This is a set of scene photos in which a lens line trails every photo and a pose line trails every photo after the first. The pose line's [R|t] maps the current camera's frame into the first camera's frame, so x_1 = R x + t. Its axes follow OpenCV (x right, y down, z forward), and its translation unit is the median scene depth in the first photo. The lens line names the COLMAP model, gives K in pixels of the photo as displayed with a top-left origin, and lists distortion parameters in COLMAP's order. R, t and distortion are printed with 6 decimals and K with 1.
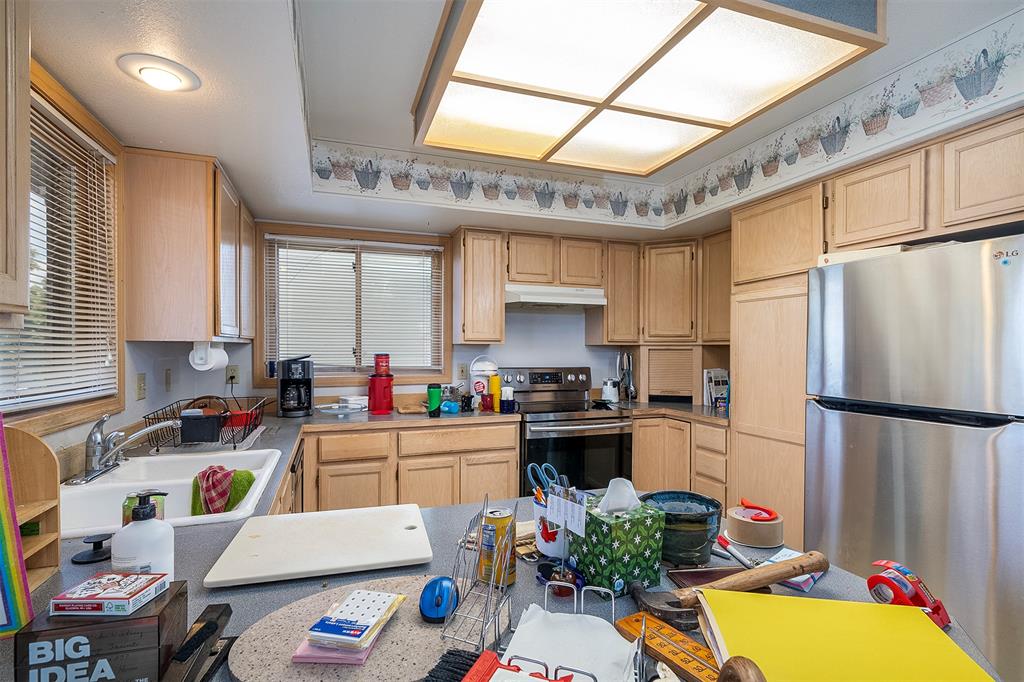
lens RADIAL K [[479.7, 0, 505.2], [0, 479.7, 349.8], [0, 0, 1]] dist [-0.002289, 0.000632]
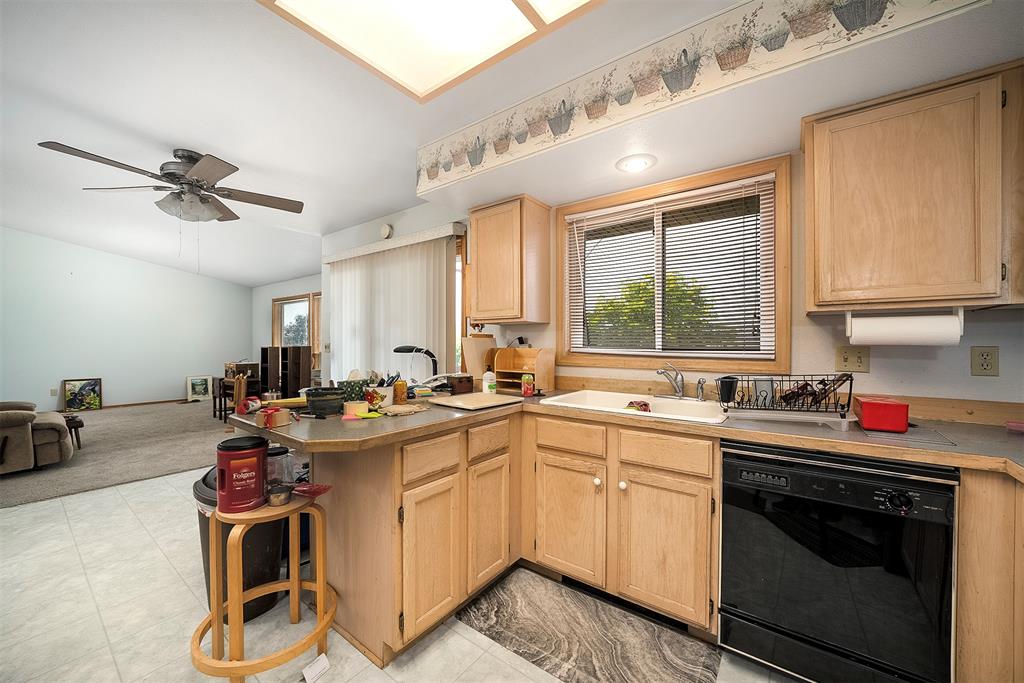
lens RADIAL K [[385.3, 0, 516.0], [0, 385.3, 345.8], [0, 0, 1]] dist [-0.002986, 0.000205]
pose [[-0.828645, 0.004143, -0.559760, 0.187627], [-0.005885, 0.999853, 0.016112, 0.027627], [0.559744, 0.016646, -0.828498, 0.817555]]
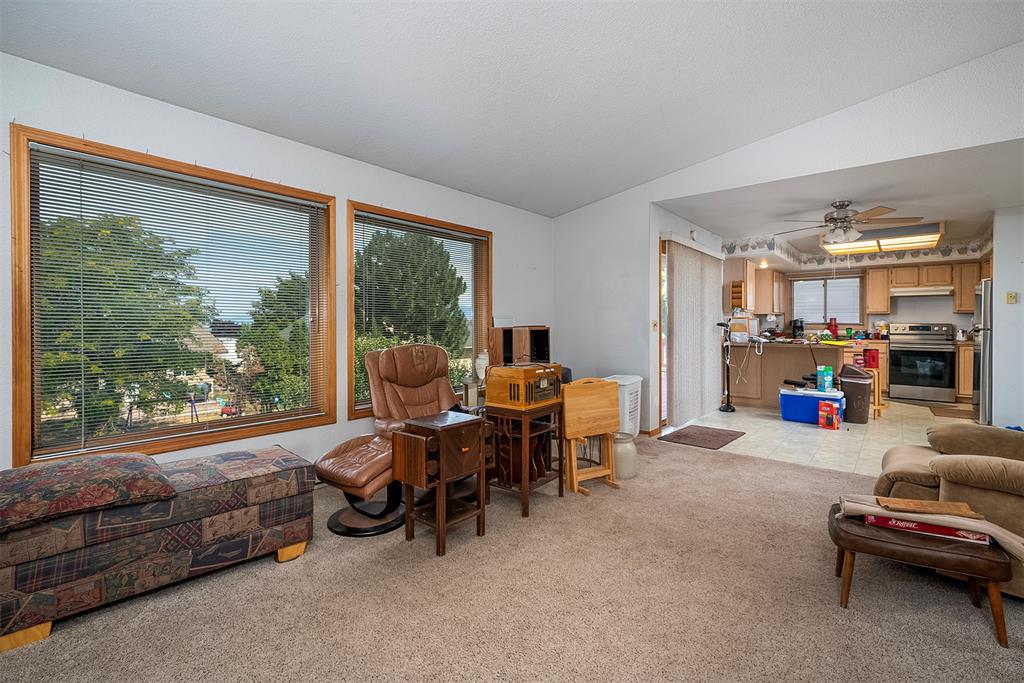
lens RADIAL K [[459.4, 0, 519.4], [0, 459.4, 326.4], [0, 0, 1]] dist [-0.003902, 0.000829]
pose [[0.517310, 0.002730, -0.855794, 1.029371], [-0.004527, 0.999990, 0.000454, 0.063378], [0.855786, 0.003640, 0.517317, -1.825937]]
